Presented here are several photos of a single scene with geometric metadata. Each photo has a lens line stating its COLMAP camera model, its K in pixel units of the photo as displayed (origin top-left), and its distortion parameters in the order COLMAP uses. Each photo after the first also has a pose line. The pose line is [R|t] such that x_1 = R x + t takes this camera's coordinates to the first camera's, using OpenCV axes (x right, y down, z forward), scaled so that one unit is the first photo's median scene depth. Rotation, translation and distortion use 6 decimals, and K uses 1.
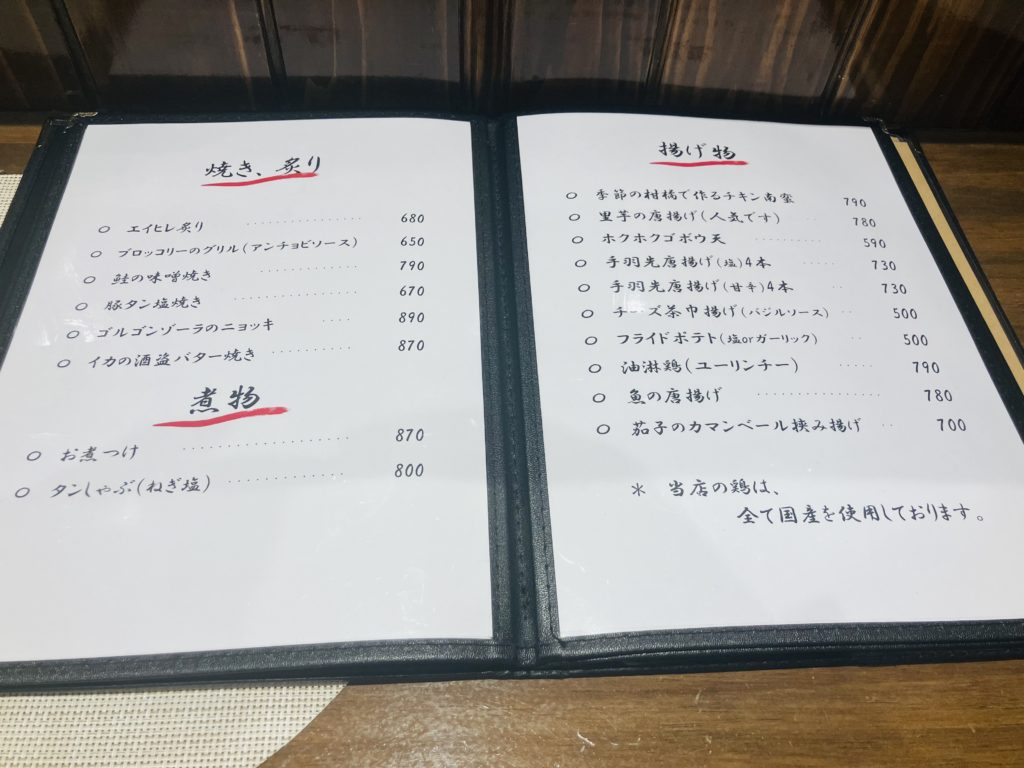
lens RADIAL K [[857.2, 0, 510.6], [0, 857.2, 383.6], [0, 0, 1]] dist [0.003750, -0.038543]
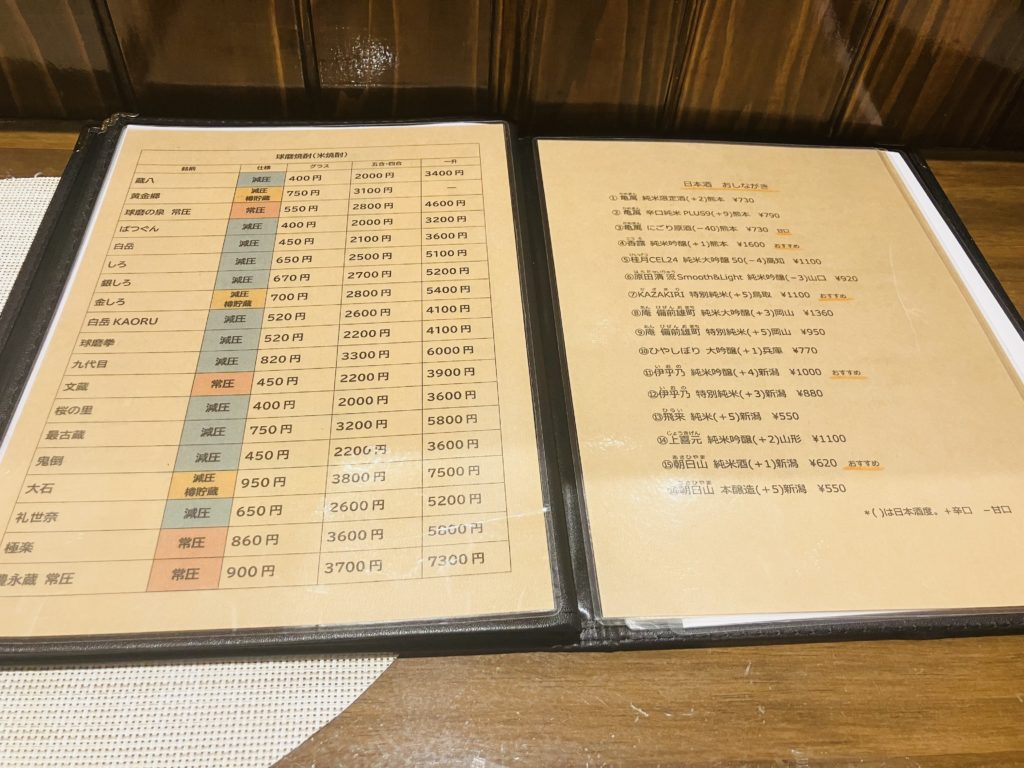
lens RADIAL K [[857.2, 0, 513.8], [0, 857.2, 385.4], [0, 0, 1]] dist [0.003750, -0.038543]
pose [[0.999740, -0.001053, 0.022772, -0.075822], [0.002695, 0.997385, -0.072217, 0.105801], [-0.022637, 0.072259, 0.997129, -0.013408]]
